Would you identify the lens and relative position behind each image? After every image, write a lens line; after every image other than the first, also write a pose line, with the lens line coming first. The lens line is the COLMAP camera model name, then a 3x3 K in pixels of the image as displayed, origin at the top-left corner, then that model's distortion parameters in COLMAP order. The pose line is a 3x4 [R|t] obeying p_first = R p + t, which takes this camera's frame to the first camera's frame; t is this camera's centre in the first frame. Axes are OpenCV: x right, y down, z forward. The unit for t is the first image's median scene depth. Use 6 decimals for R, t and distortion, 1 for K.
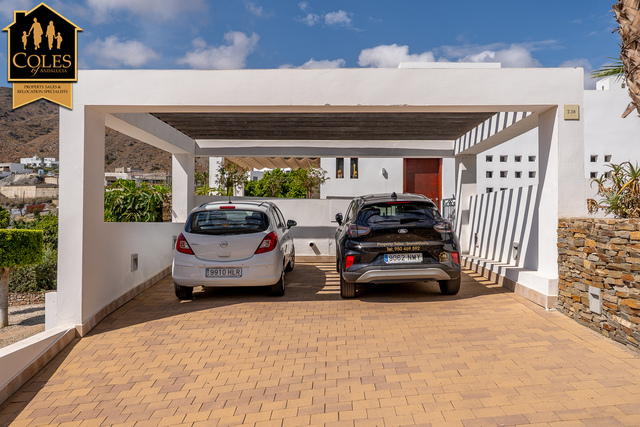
lens RADIAL K [[566.4, 0, 320.0], [0, 566.4, 213.5], [0, 0, 1]] dist [-0.005839, -0.000674]
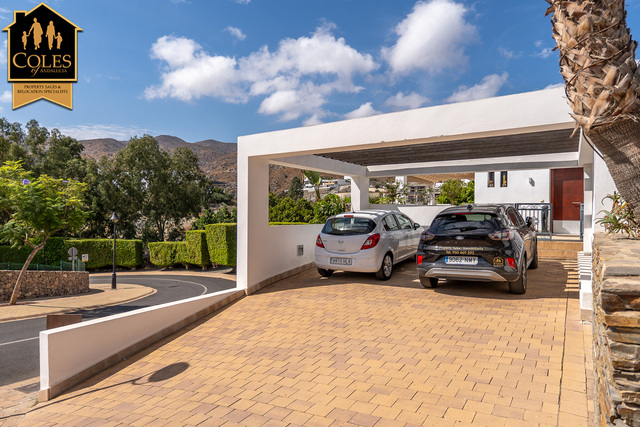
lens RADIAL K [[385.6, 0, 320.0], [0, 385.6, 213.5], [0, 0, 1]] dist [0.000270, 0.000848]
pose [[0.841350, 0.002021, -0.540487, 0.334929], [0.005517, 0.999909, 0.012328, -0.032473], [0.540462, -0.013354, 0.841262, 0.143927]]
